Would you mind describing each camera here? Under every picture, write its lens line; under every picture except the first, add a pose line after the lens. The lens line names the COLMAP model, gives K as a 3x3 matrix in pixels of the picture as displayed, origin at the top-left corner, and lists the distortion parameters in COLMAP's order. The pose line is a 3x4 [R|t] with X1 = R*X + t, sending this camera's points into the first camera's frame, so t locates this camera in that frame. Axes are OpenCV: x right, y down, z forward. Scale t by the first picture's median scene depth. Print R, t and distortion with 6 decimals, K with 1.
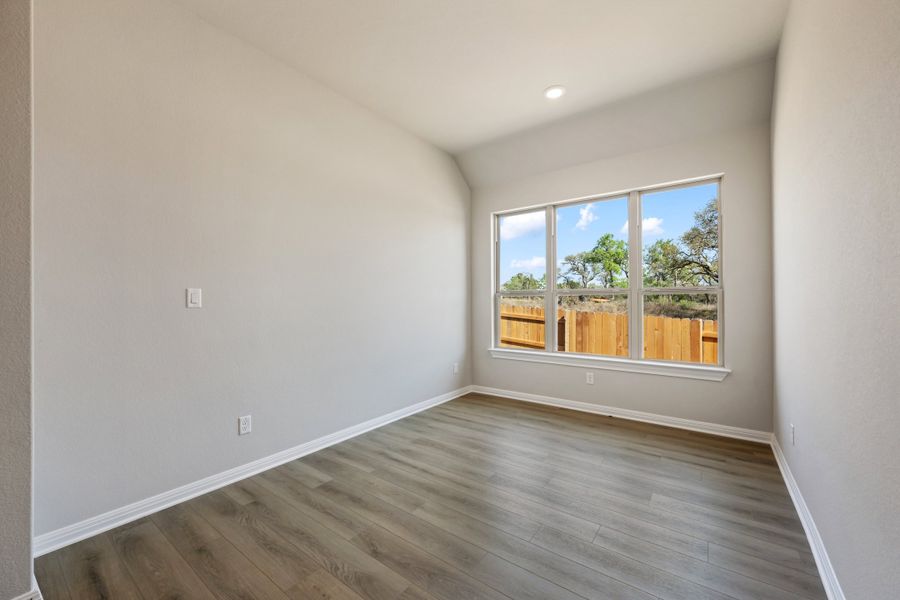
lens RADIAL K [[358.5, 0, 447.1], [0, 358.5, 302.0], [0, 0, 1]] dist [-0.002116, -0.000160]
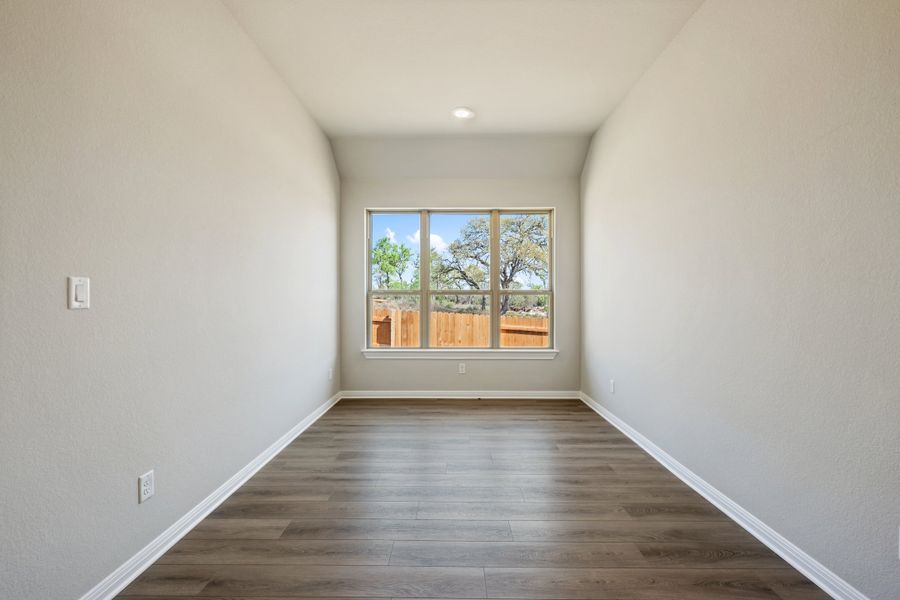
lens RADIAL K [[387.2, 0, 420.4], [0, 387.2, 301.5], [0, 0, 1]] dist [-0.003499, -0.000225]
pose [[0.801139, 0.001841, 0.598475, -0.436809], [-0.000999, 0.999998, -0.001738, 0.002578], [-0.598477, 0.000795, 0.801139, 0.094294]]
